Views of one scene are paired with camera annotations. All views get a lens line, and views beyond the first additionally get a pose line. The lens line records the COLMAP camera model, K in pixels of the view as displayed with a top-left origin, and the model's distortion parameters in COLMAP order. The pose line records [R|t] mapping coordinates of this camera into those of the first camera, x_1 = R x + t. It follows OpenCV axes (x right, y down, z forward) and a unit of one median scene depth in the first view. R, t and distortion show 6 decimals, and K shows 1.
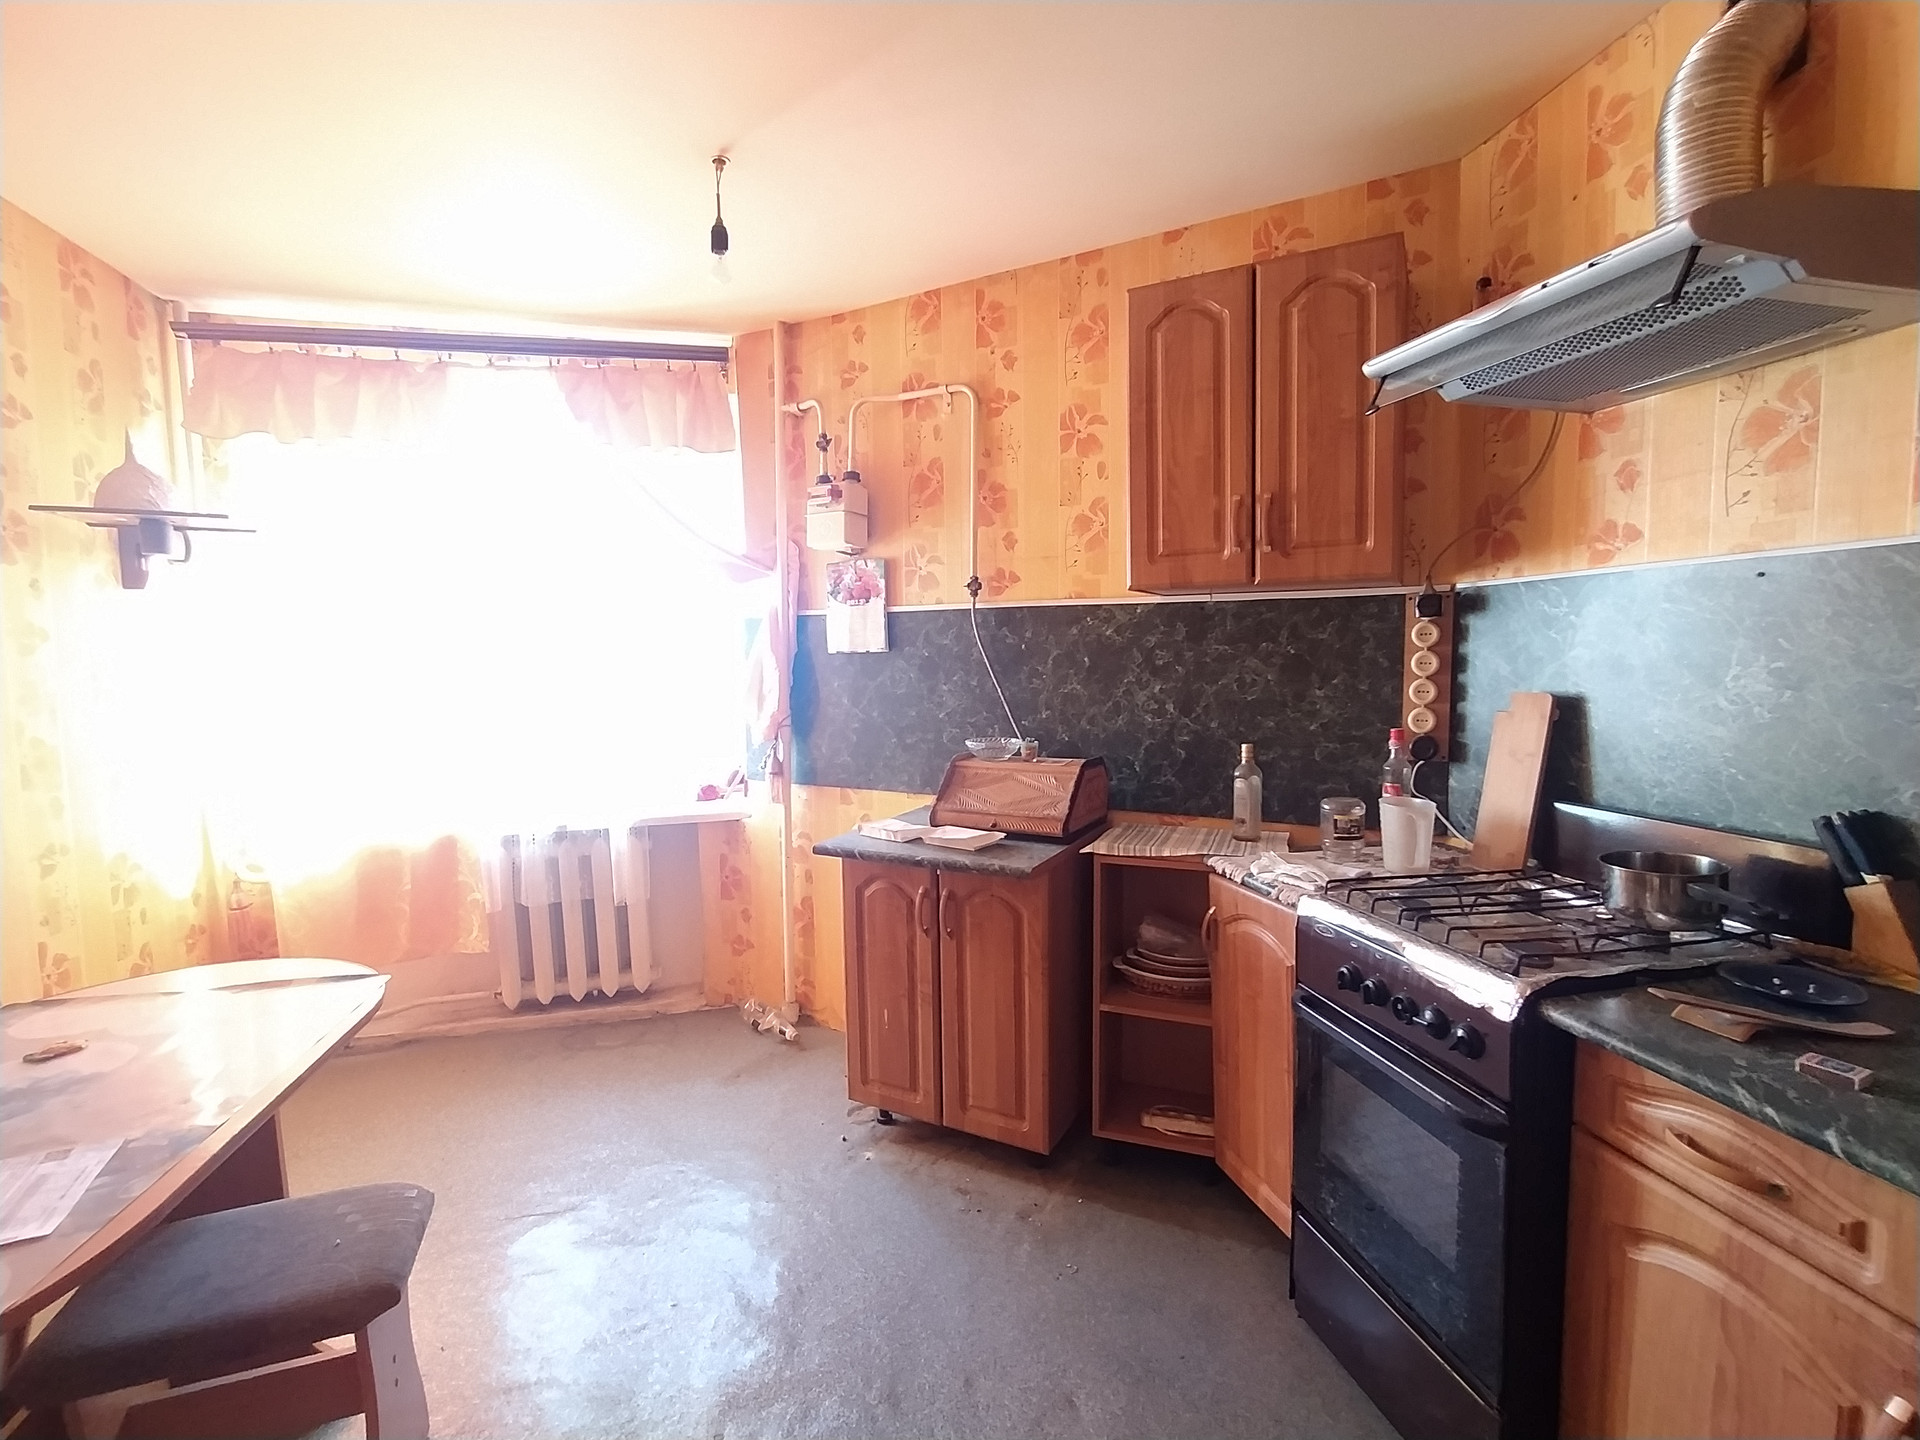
lens RADIAL K [[879.6, 0, 967.6], [0, 879.6, 724.1], [0, 0, 1]] dist [-0.029014, 0.011524]
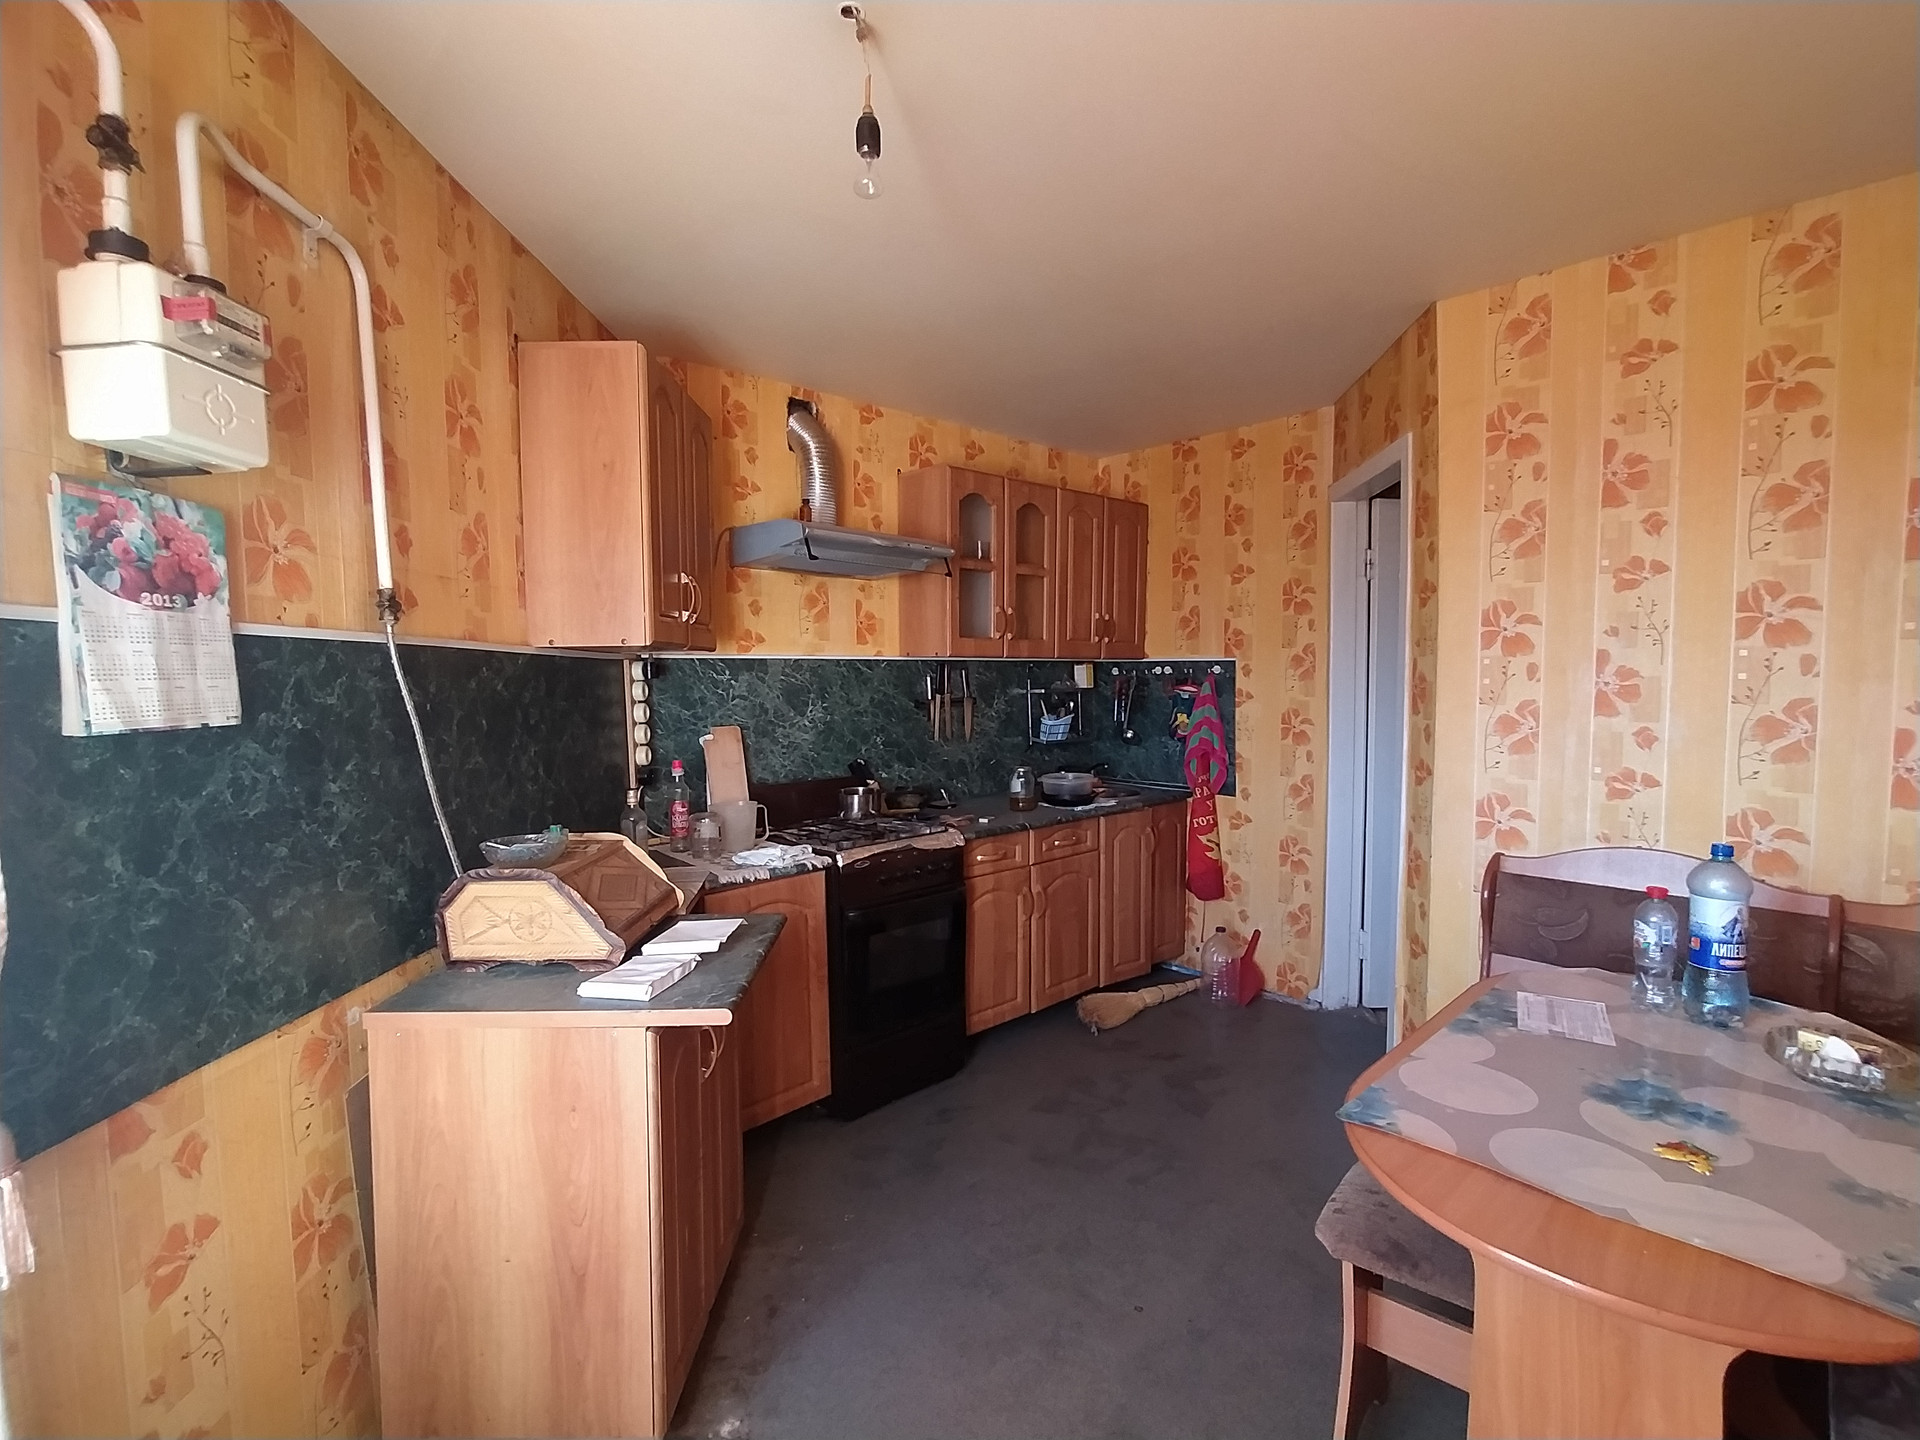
lens RADIAL K [[879.6, 0, 967.6], [0, 879.6, 724.1], [0, 0, 1]] dist [-0.029014, 0.011524]
pose [[-0.499656, -0.026200, 0.865828, -0.758777], [0.087651, 0.992883, 0.080627, -0.100402], [-0.861778, 0.116176, -0.493803, 1.060705]]
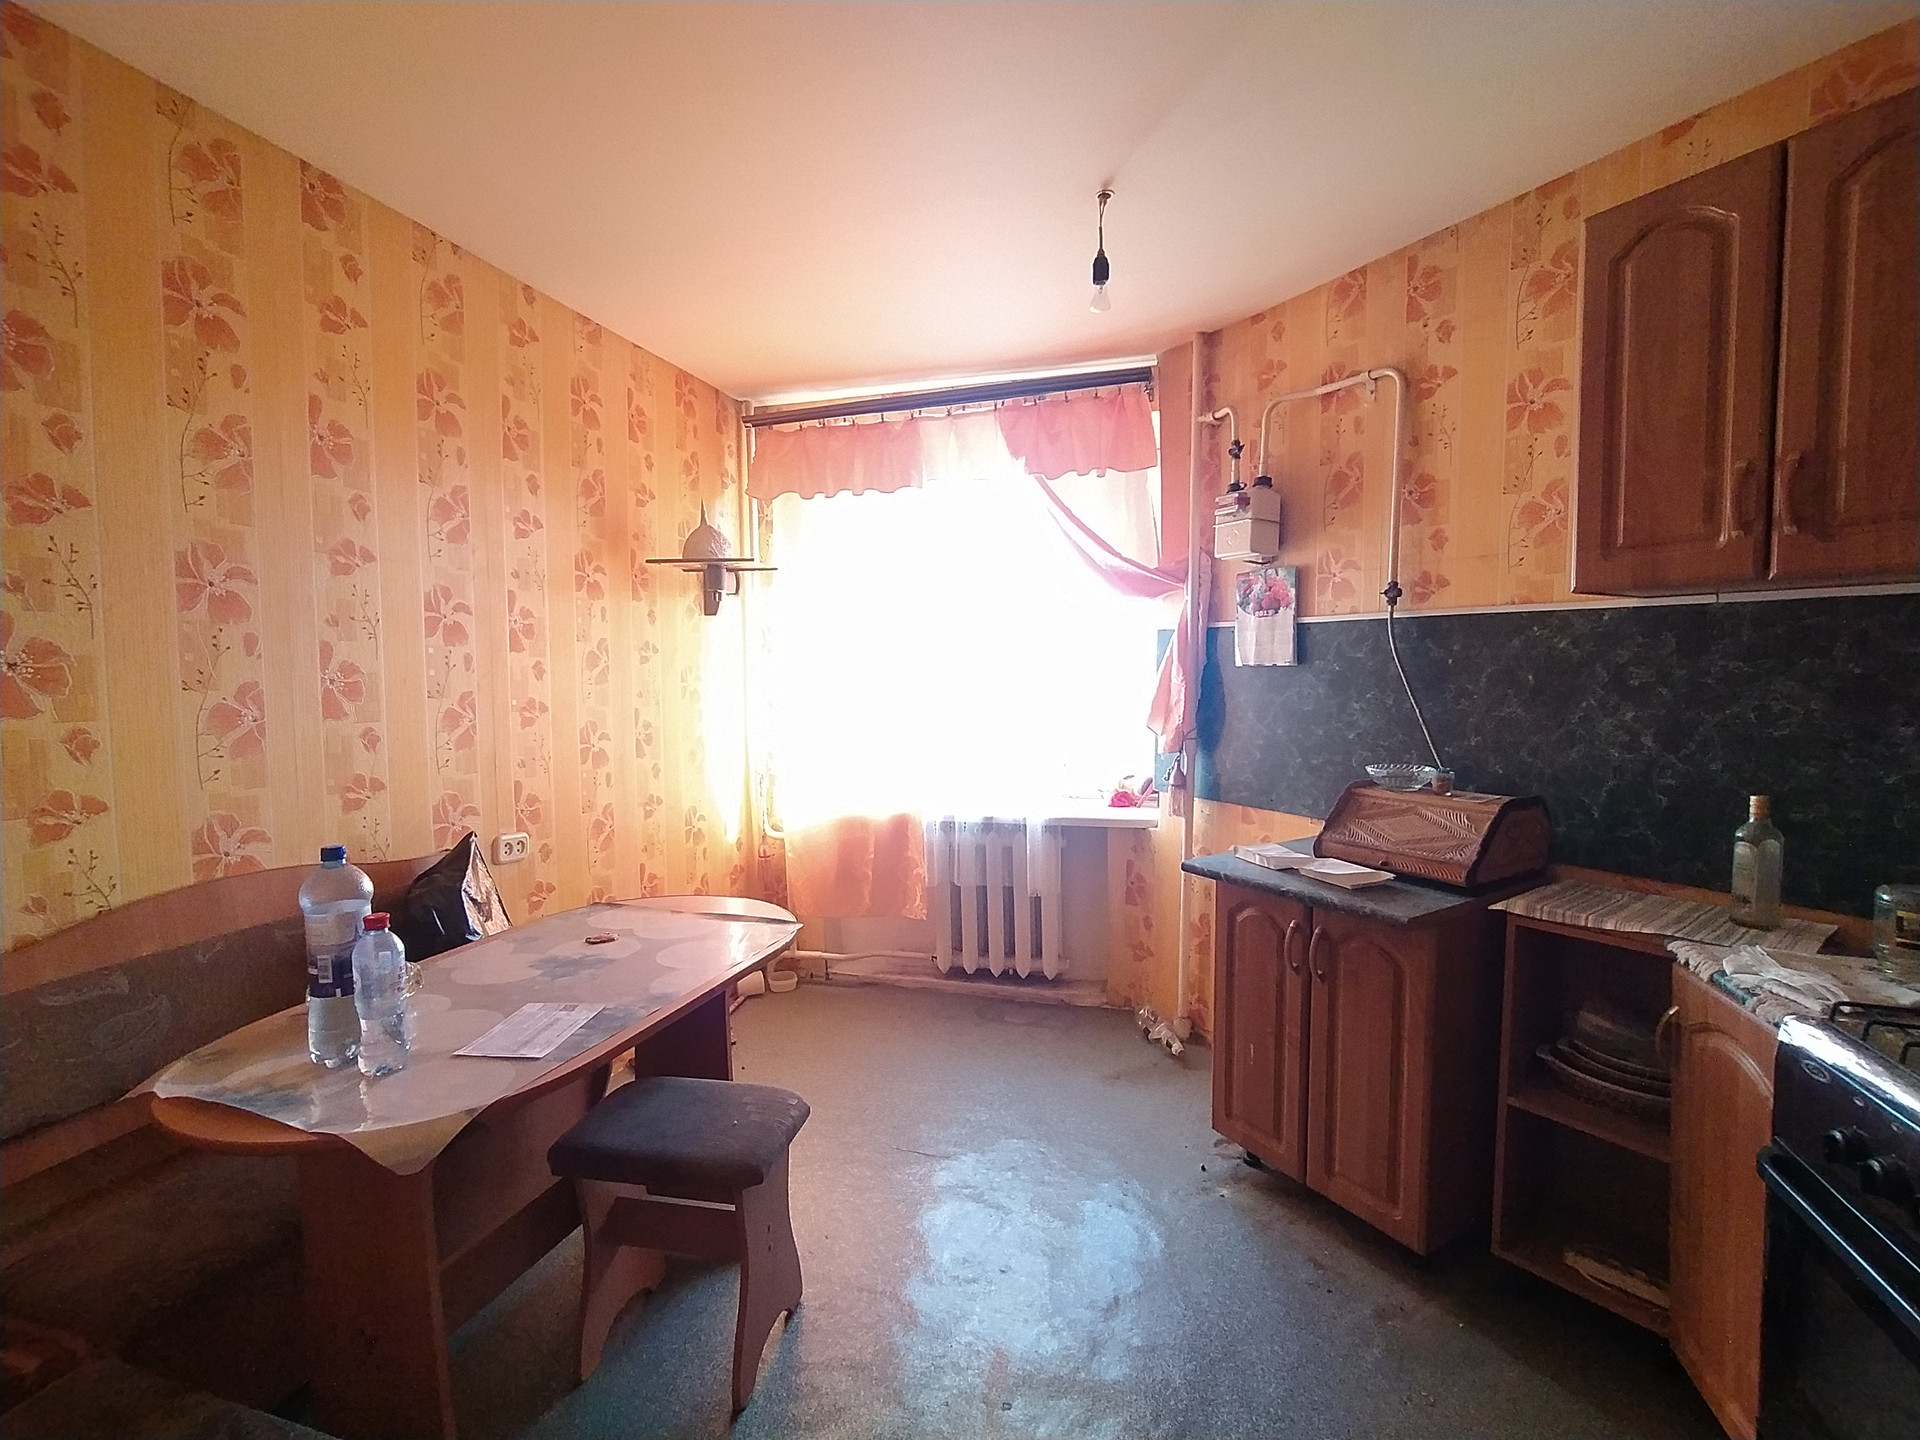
lens RADIAL K [[875.6, 0, 969.6], [0, 875.6, 724.9], [0, 0, 1]] dist [-0.025859, 0.012642]
pose [[0.854566, 0.042584, -0.517595, 0.113456], [-0.046819, 0.998891, 0.004881, -0.008523], [0.517229, 0.020062, 0.855612, 0.031274]]
